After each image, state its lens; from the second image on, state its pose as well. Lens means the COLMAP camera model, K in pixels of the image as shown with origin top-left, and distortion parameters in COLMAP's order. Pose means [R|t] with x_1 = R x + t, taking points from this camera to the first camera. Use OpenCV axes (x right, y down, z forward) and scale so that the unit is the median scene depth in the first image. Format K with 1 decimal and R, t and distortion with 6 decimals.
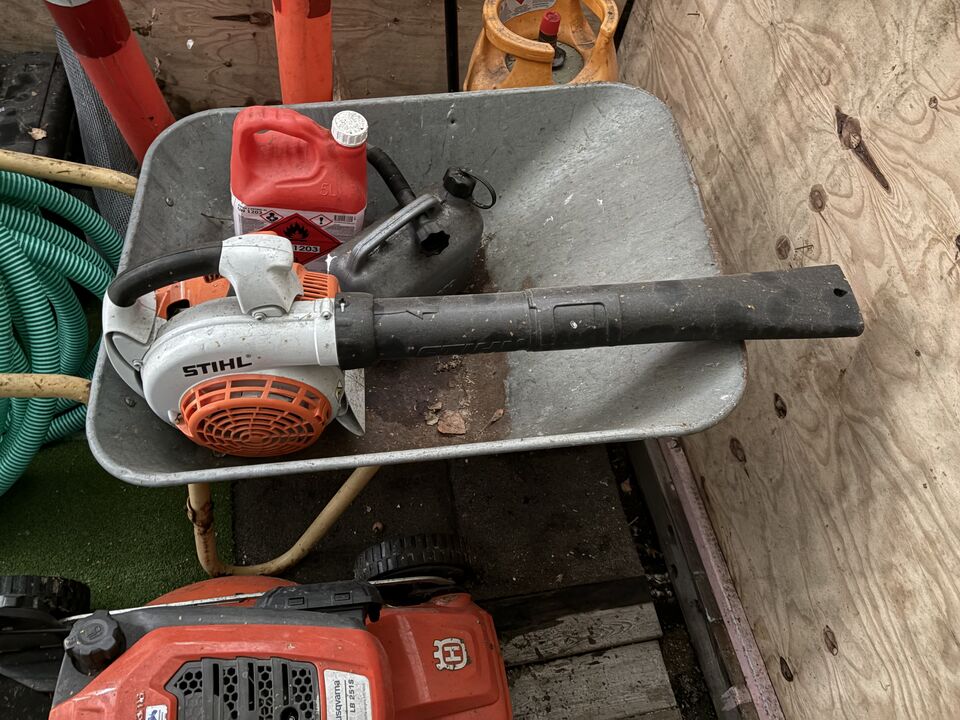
lens RADIAL K [[709.1, 0, 485.7], [0, 709.1, 358.5], [0, 0, 1]] dist [0.049230, -0.054536]
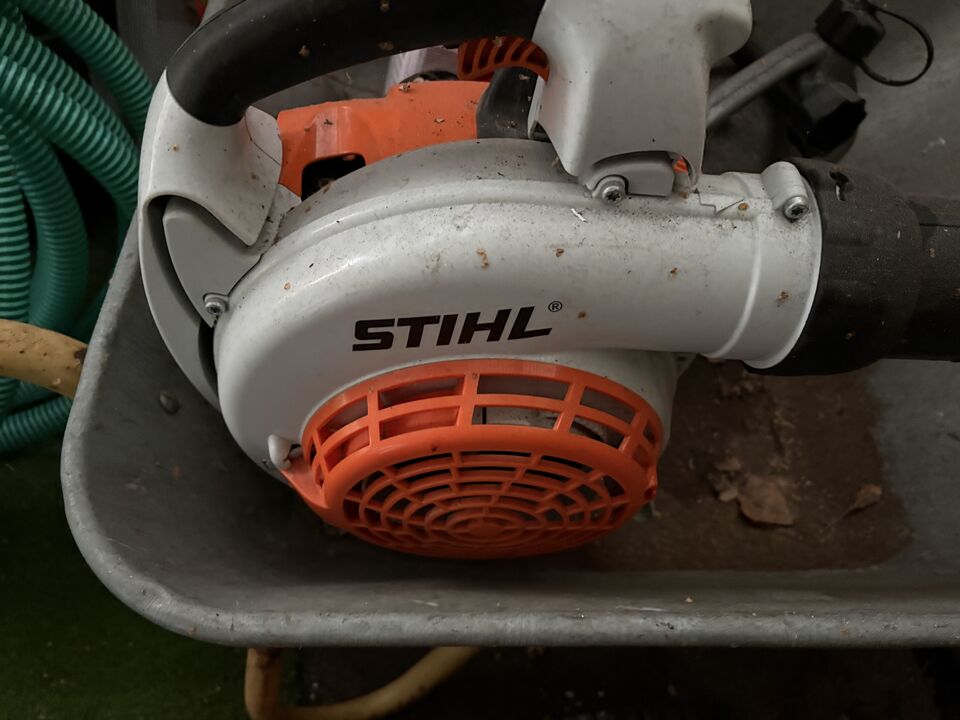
lens RADIAL K [[738.8, 0, 488.8], [0, 738.8, 364.9], [0, 0, 1]] dist [0.008943, -0.031625]
pose [[0.995298, 0.096856, -0.001191, -0.343043], [-0.096856, 0.994981, -0.025141, 0.034189], [-0.001250, 0.025138, 0.999683, 0.618393]]
